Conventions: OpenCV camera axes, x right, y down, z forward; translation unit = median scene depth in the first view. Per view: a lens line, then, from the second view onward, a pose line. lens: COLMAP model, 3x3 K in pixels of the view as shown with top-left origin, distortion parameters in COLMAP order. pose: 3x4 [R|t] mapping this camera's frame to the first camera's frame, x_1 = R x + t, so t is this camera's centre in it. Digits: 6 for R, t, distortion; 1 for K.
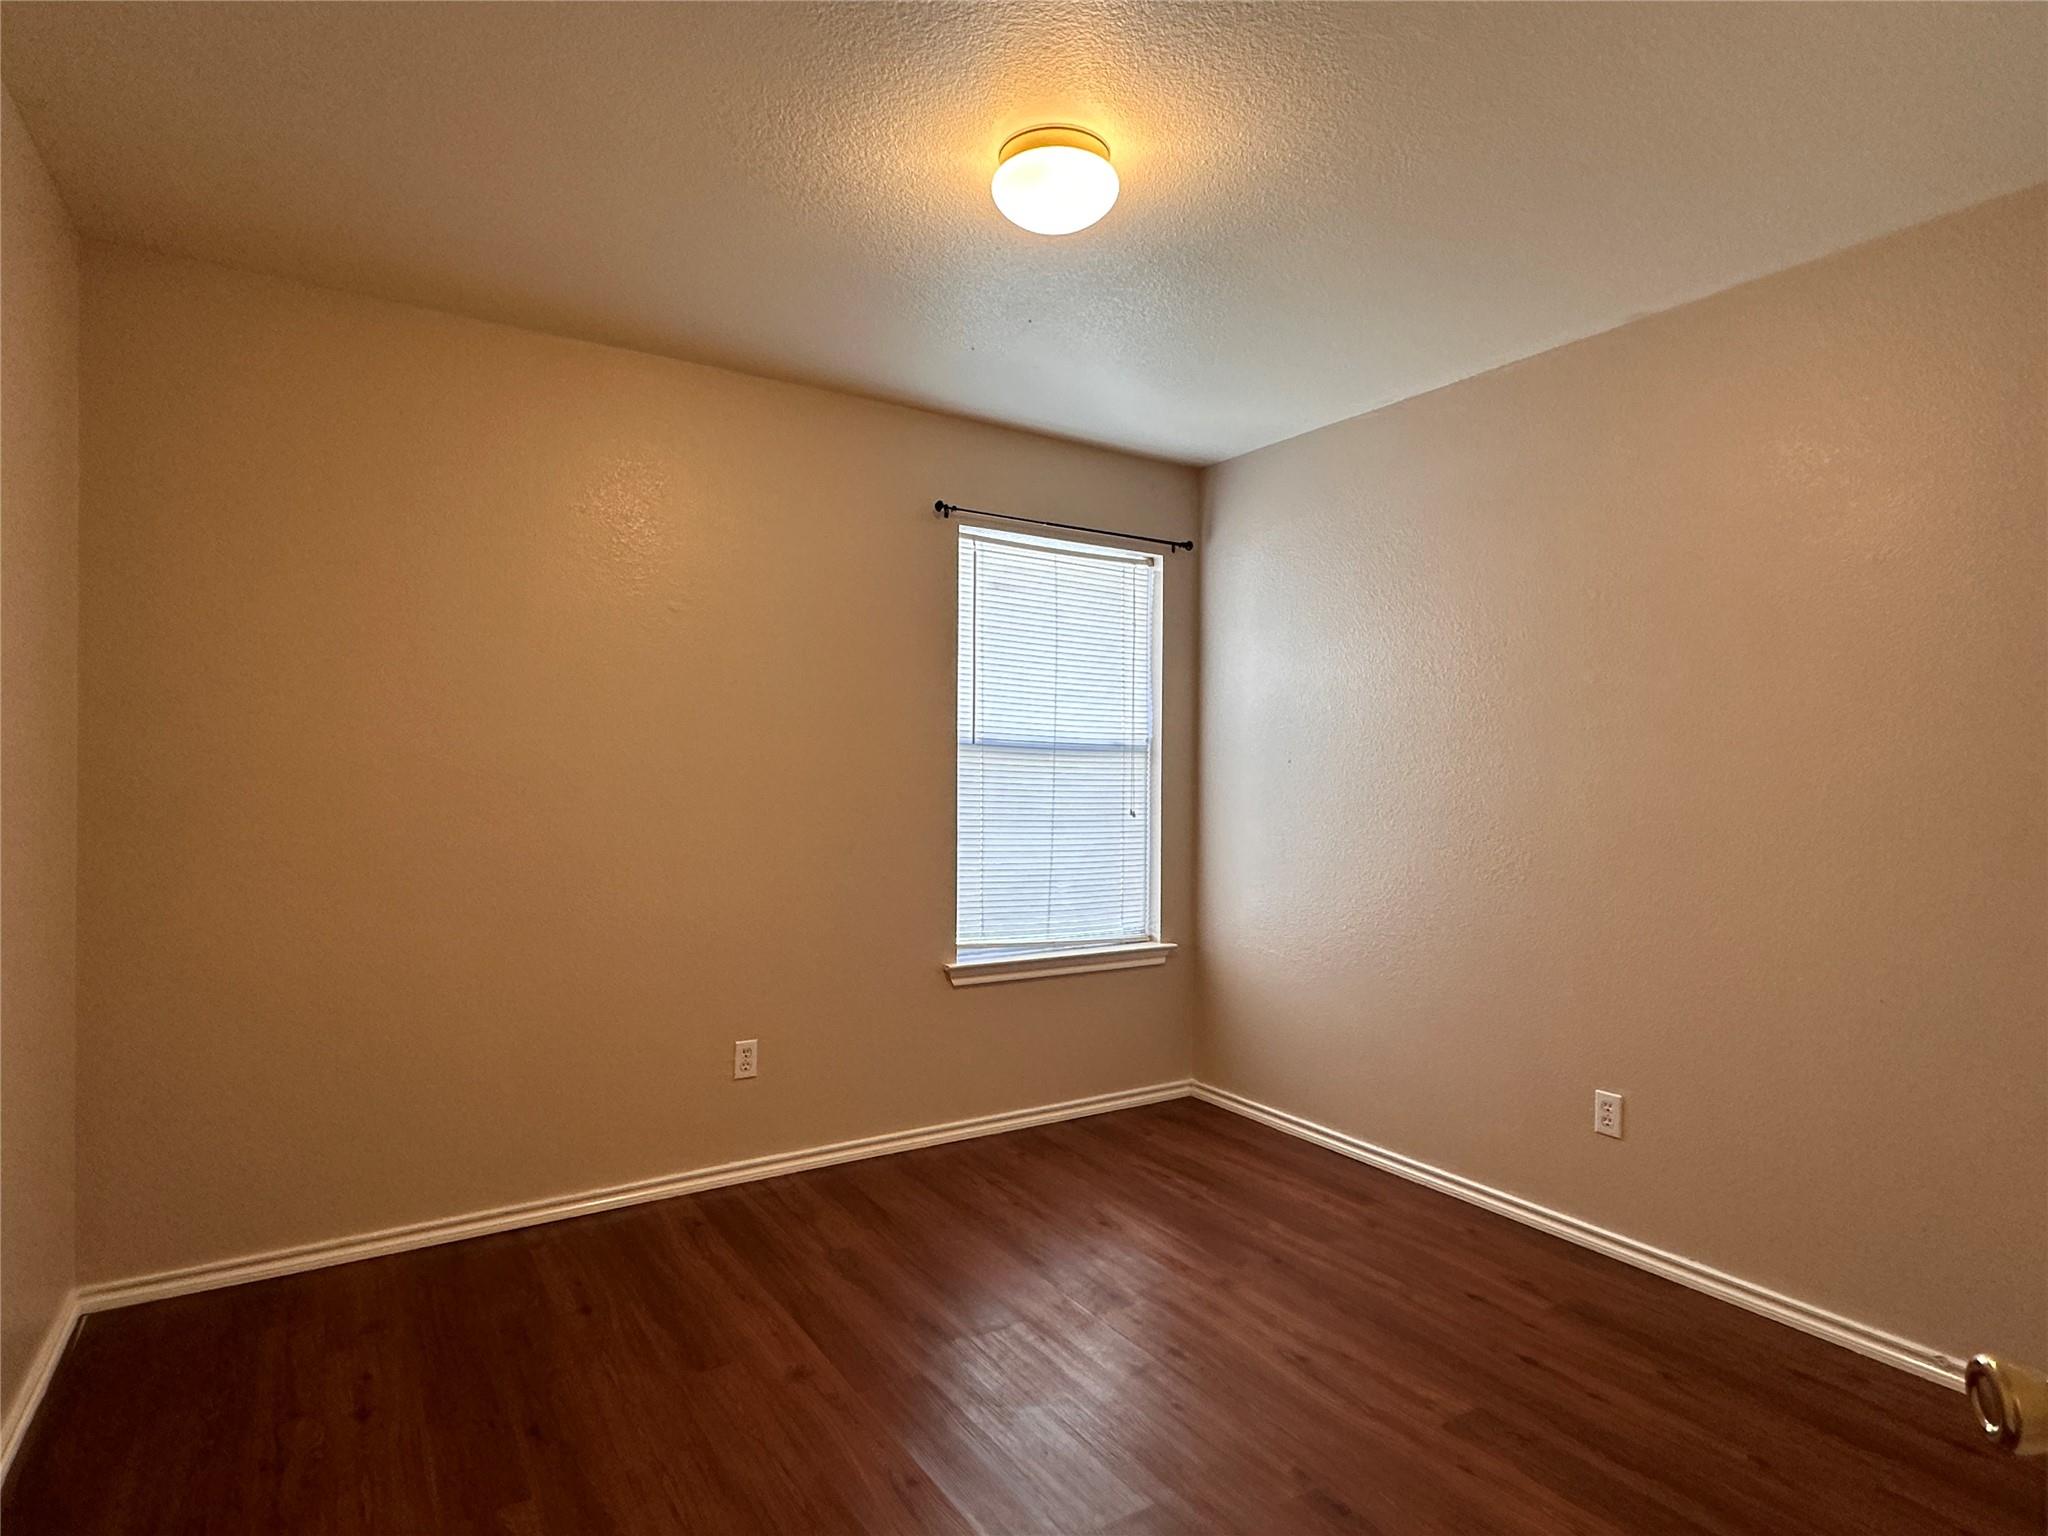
lens RADIAL K [[1097.2, 0, 1025.4], [0, 1097.2, 763.2], [0, 0, 1]] dist [-0.003562, 0.003311]
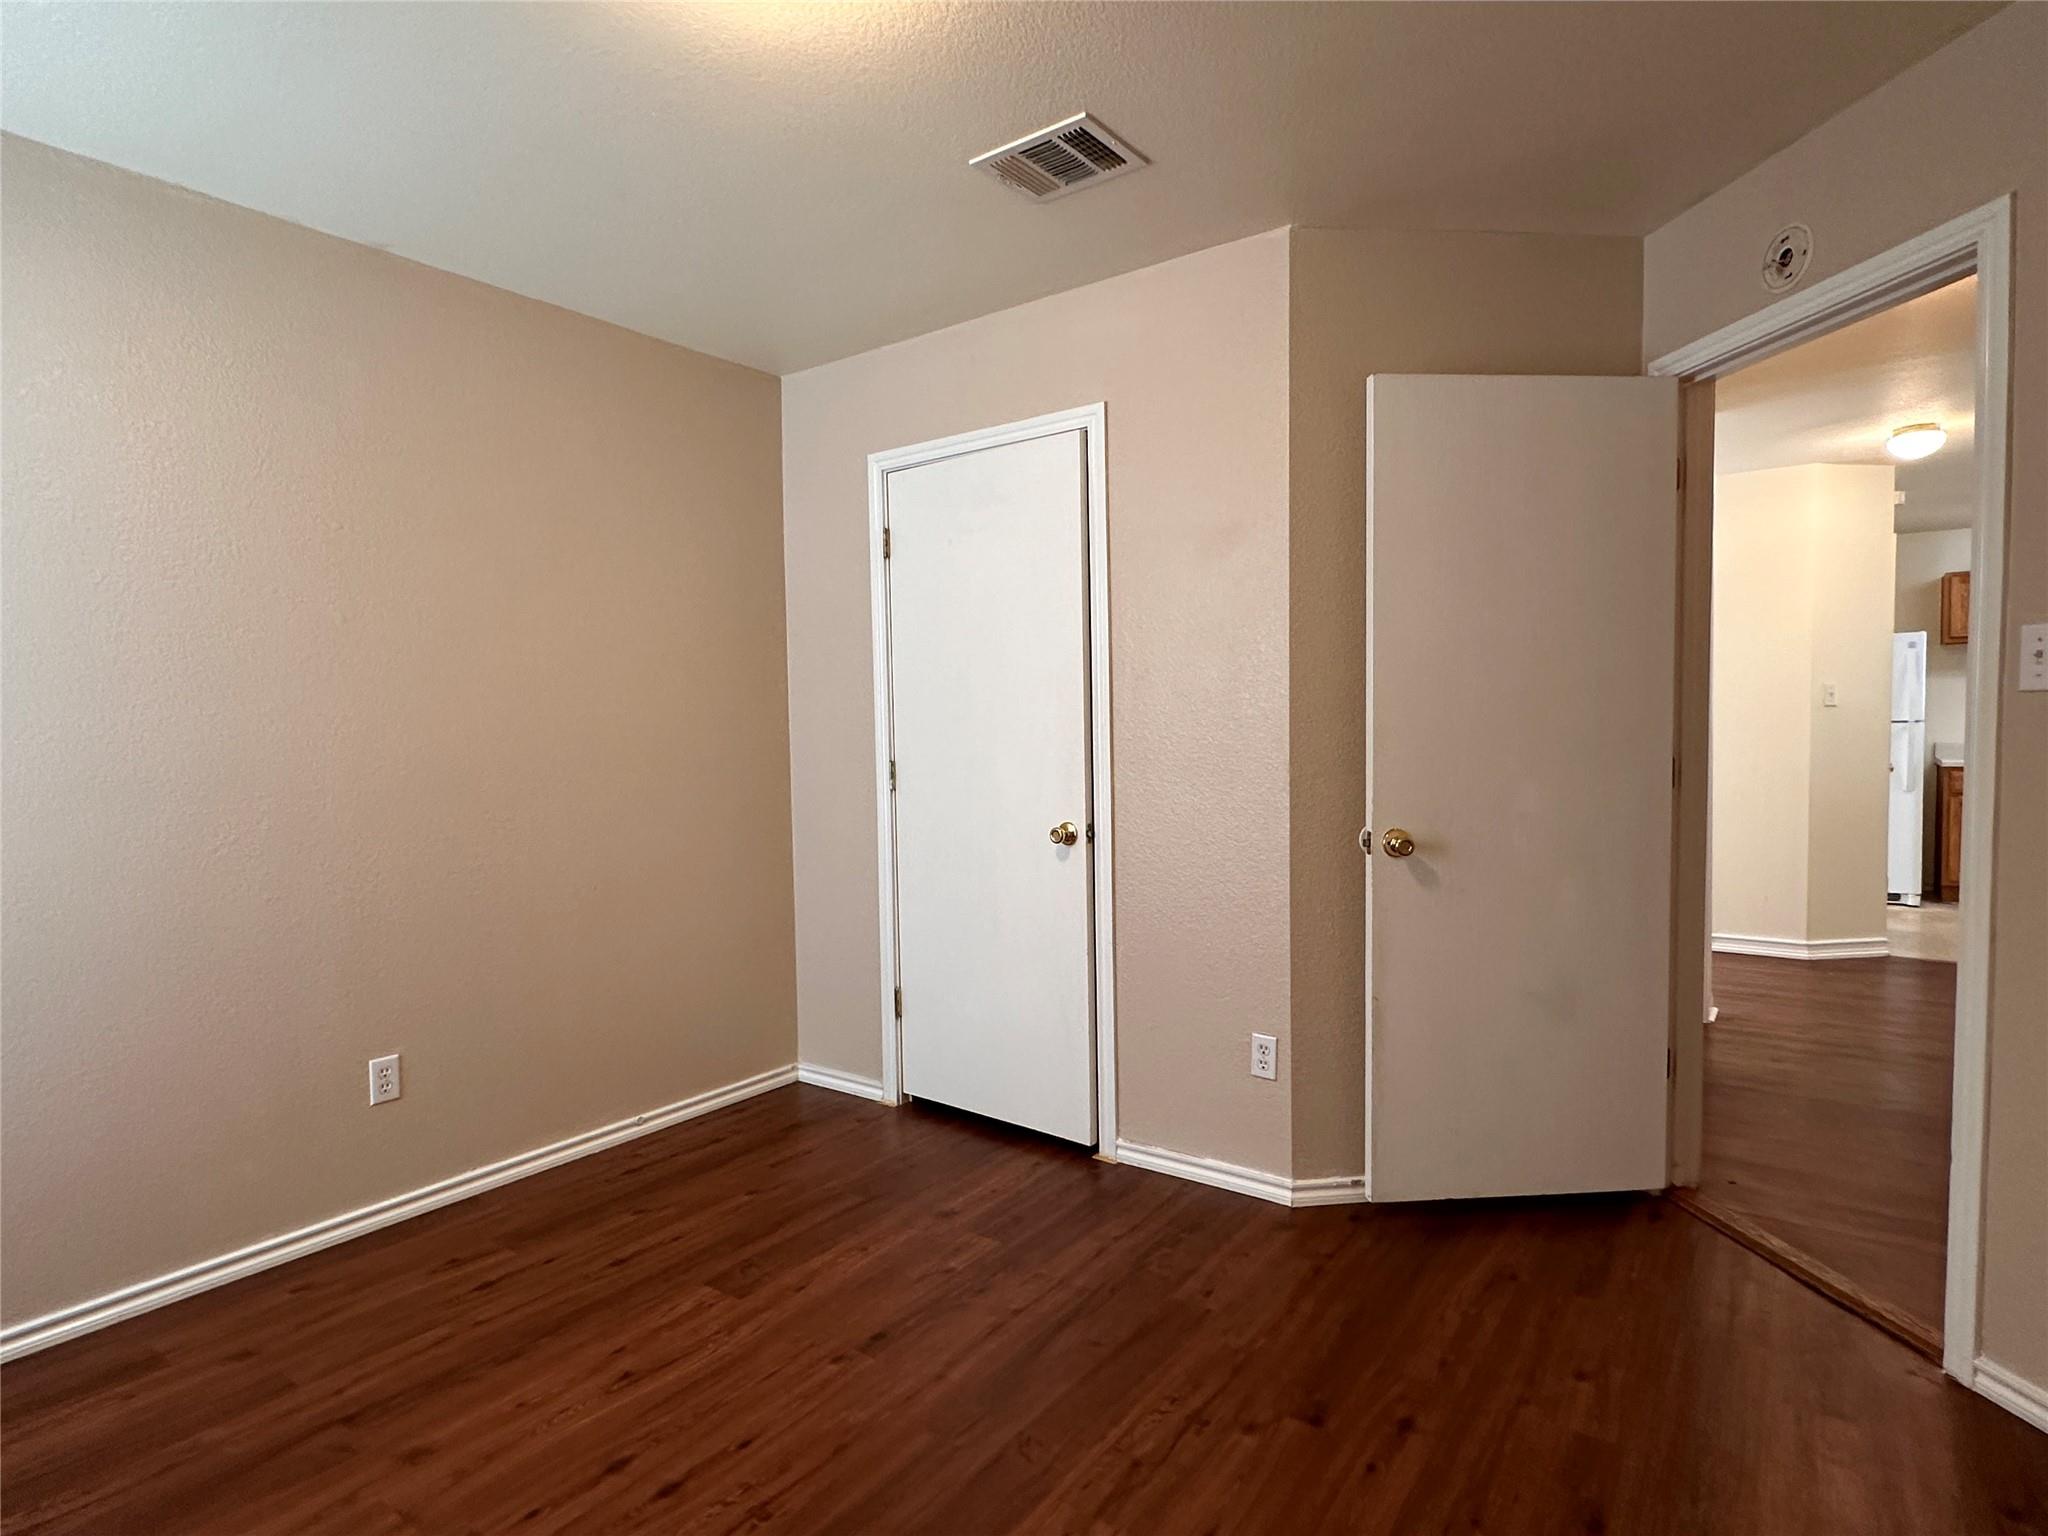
lens RADIAL K [[1097.2, 0, 1018.4], [0, 1097.2, 780.7], [0, 0, 1]] dist [-0.003562, 0.003311]
pose [[-0.375764, -0.043633, 0.925688, -0.606706], [0.003368, 0.998820, 0.048448, 0.016884], [-0.926709, 0.021323, -0.375173, 0.931225]]
